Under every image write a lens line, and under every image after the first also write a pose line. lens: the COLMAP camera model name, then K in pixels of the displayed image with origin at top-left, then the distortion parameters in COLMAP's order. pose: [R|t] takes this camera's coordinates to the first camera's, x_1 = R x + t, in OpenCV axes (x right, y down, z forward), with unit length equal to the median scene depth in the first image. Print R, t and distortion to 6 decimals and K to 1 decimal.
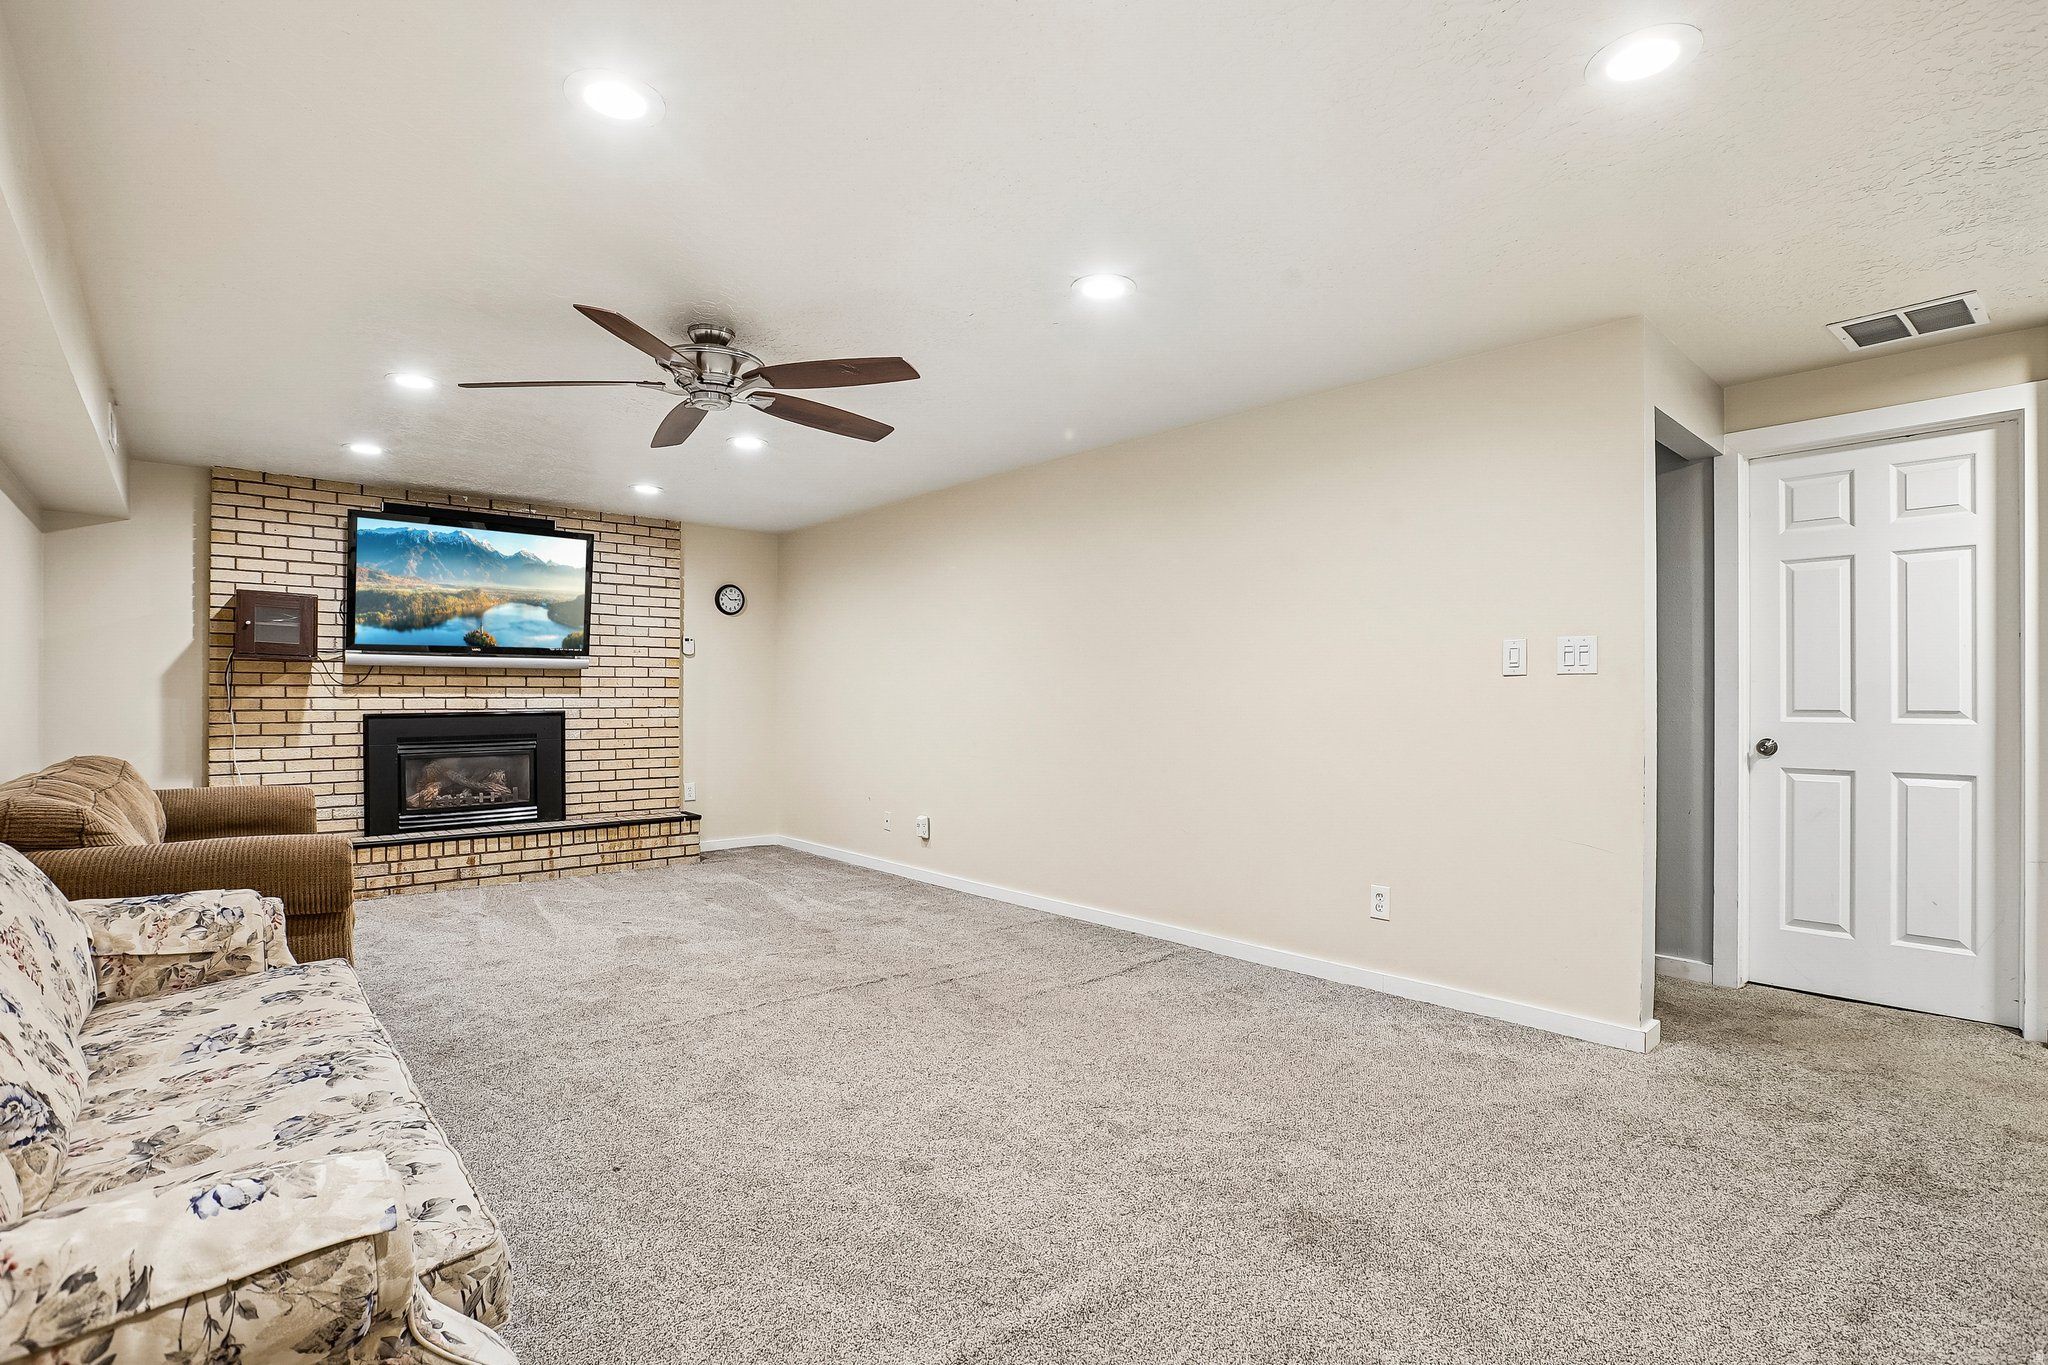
lens RADIAL K [[973.2, 0, 1030.5], [0, 973.2, 696.8], [0, 0, 1]] dist [-0.033414, 0.003251]
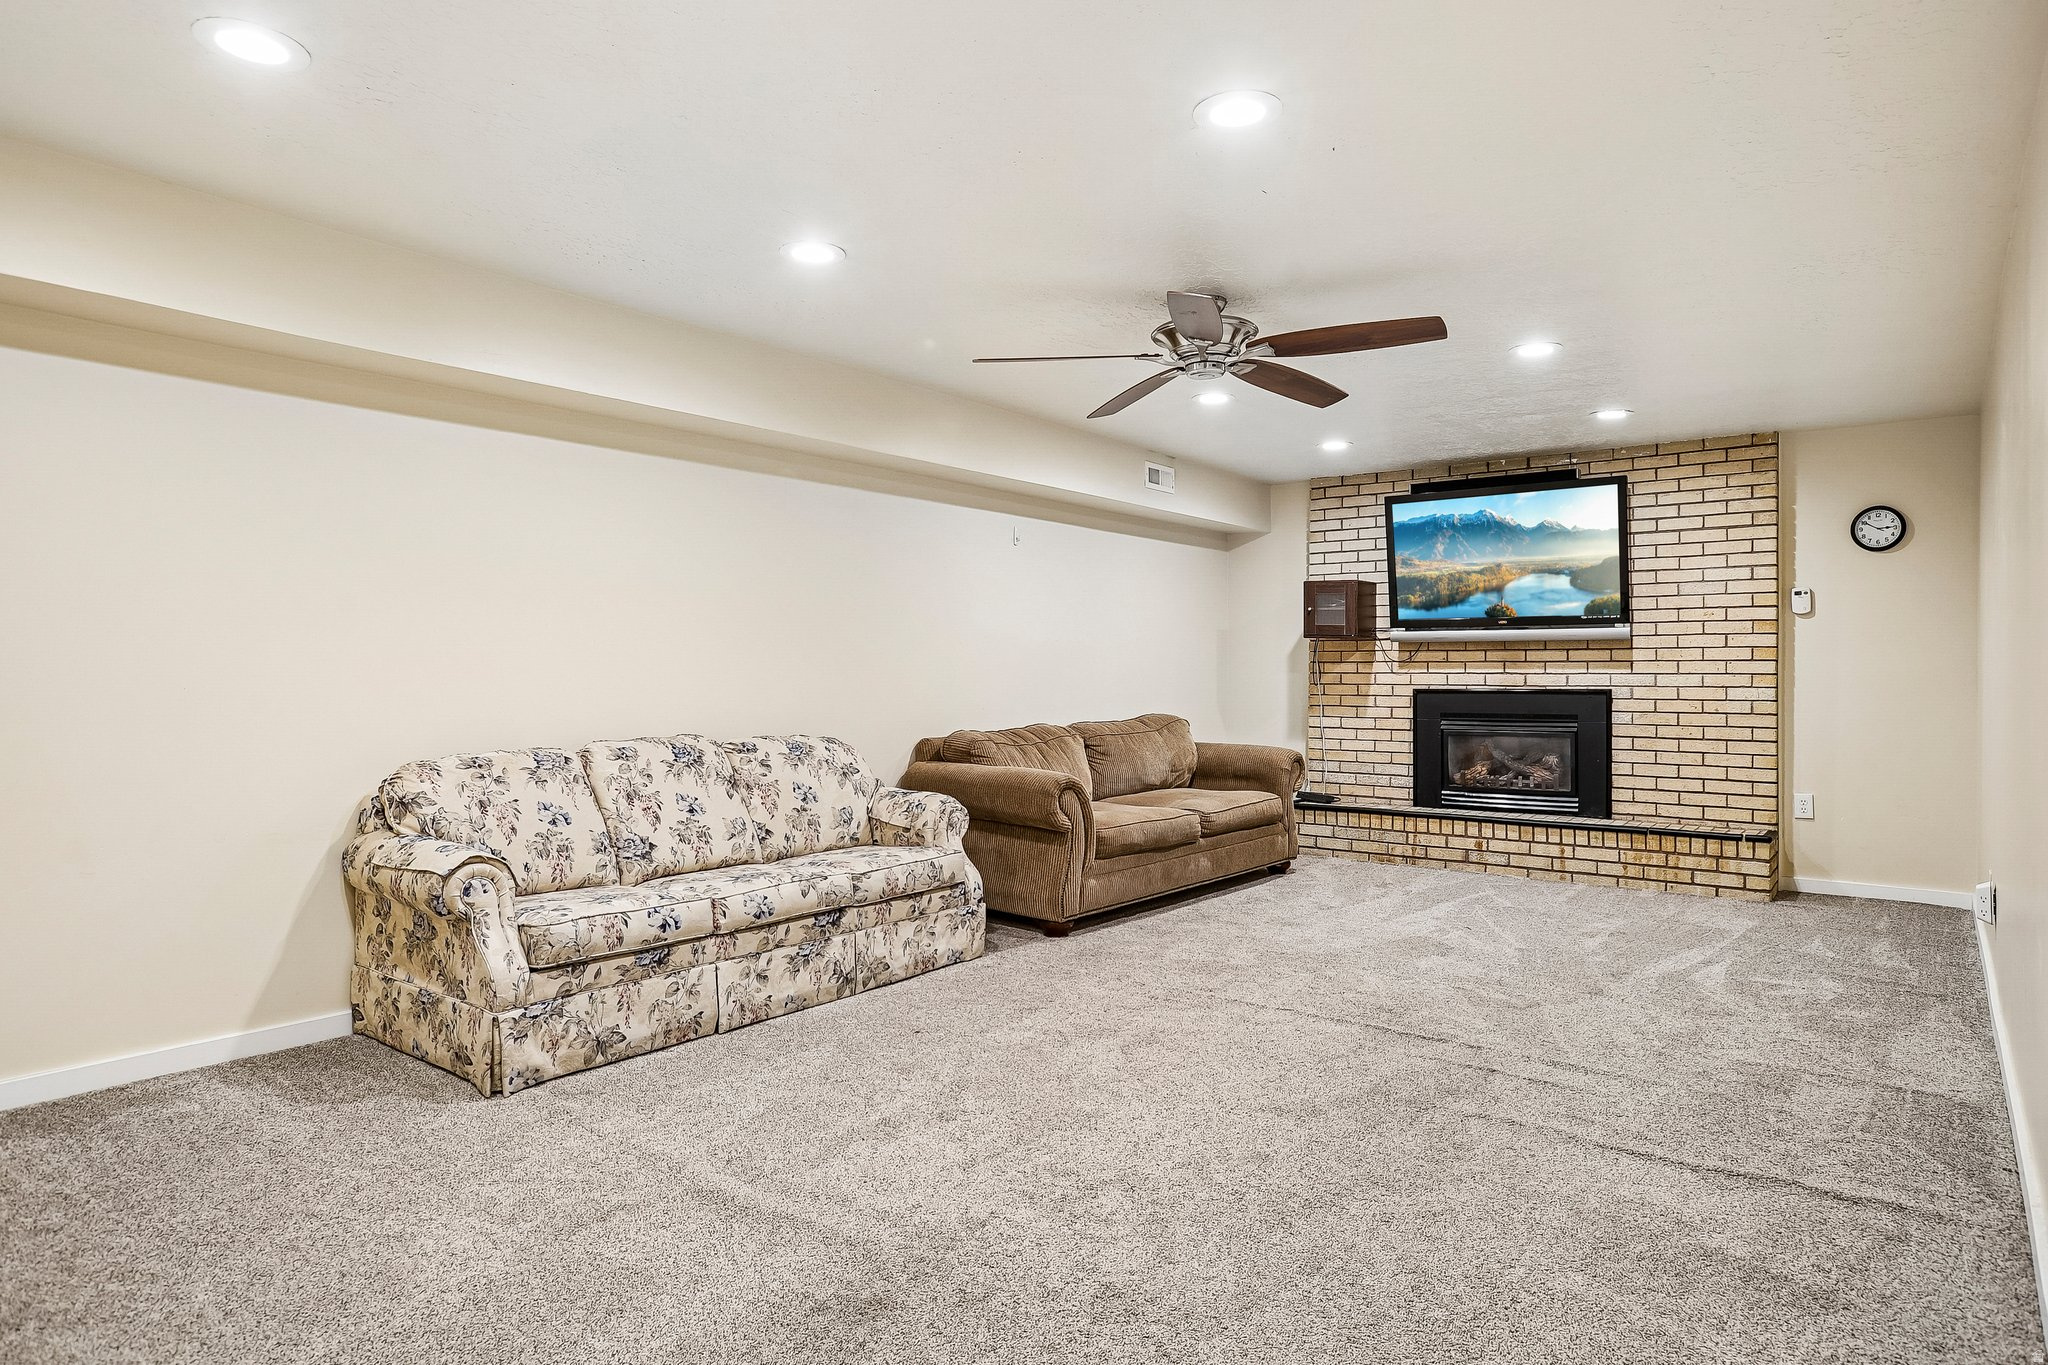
lens RADIAL K [[1166.3, 0, 1033.4], [0, 1166.3, 671.4], [0, 0, 1]] dist [-0.000456, 0.001058]
pose [[0.194720, -0.000326, -0.980859, 0.450773], [-0.001243, 0.999999, -0.000579, 0.000147], [0.980858, 0.001332, 0.194719, 0.329543]]
